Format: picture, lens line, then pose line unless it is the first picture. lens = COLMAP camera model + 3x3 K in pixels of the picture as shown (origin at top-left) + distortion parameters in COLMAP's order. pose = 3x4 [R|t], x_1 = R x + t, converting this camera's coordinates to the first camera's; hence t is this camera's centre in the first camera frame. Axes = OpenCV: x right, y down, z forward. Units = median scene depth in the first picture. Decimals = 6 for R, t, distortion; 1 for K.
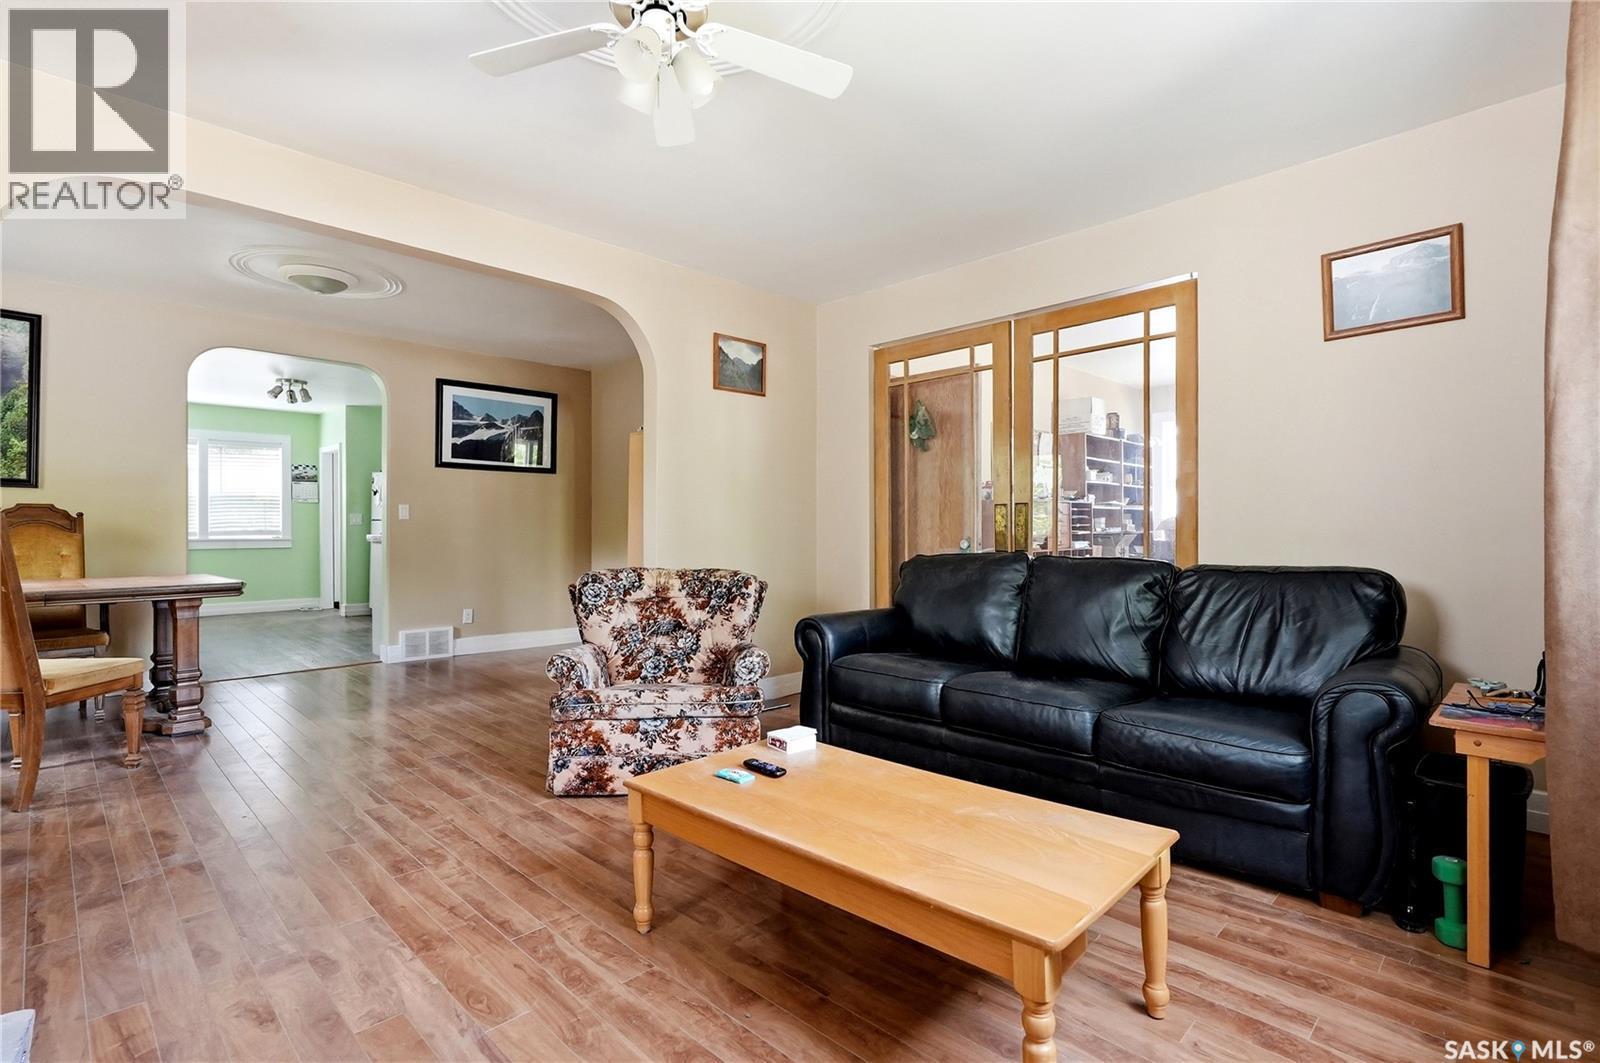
lens RADIAL K [[745.3, 0, 796.6], [0, 745.3, 527.8], [0, 0, 1]] dist [0.002985, -0.000780]
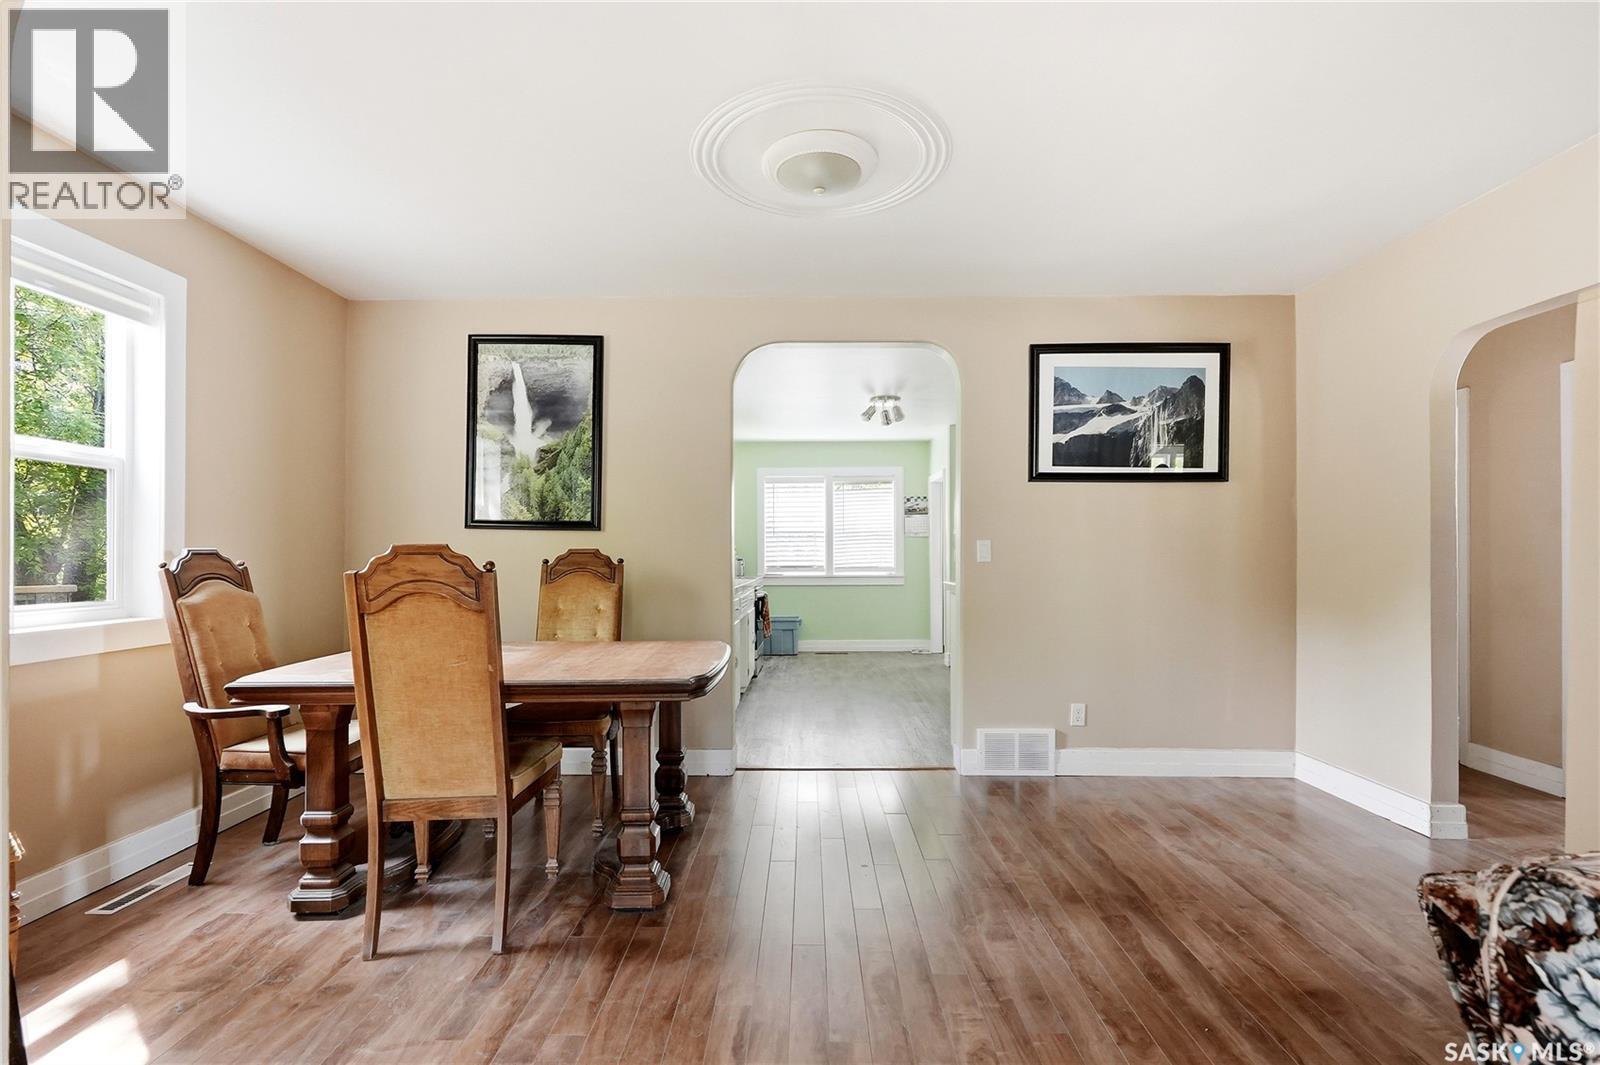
lens RADIAL K [[745.3, 0, 791.4], [0, 745.3, 555.6], [0, 0, 1]] dist [0.002985, -0.000780]
pose [[0.693574, -0.001627, -0.720384, -0.155046], [0.001461, 0.999999, -0.000852, -0.015946], [0.720384, -0.000461, 0.693575, 0.389812]]
